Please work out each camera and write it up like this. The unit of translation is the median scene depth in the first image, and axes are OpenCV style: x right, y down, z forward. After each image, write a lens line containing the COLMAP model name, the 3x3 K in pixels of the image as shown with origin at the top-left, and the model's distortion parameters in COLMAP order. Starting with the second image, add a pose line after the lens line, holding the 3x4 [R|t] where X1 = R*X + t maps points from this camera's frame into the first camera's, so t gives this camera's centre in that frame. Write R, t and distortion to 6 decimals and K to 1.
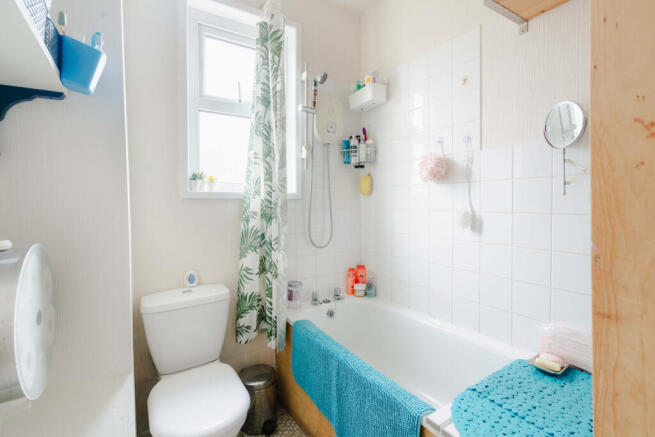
lens RADIAL K [[283.4, 0, 328.9], [0, 283.4, 212.0], [0, 0, 1]] dist [-0.000604, 0.000028]
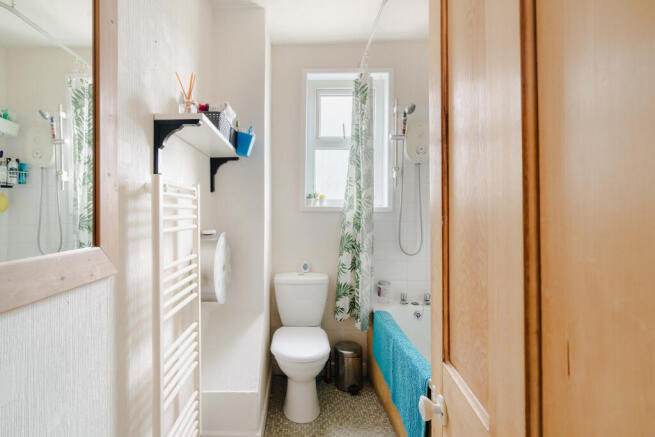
lens RADIAL K [[296.2, 0, 327.5], [0, 296.2, 218.5], [0, 0, 1]] dist [0.000363, 0.000059]
pose [[0.871900, 0.021751, -0.489200, 0.323756], [-0.030512, 0.999485, -0.009943, 0.001354], [0.488732, 0.023596, 0.872115, -0.250197]]
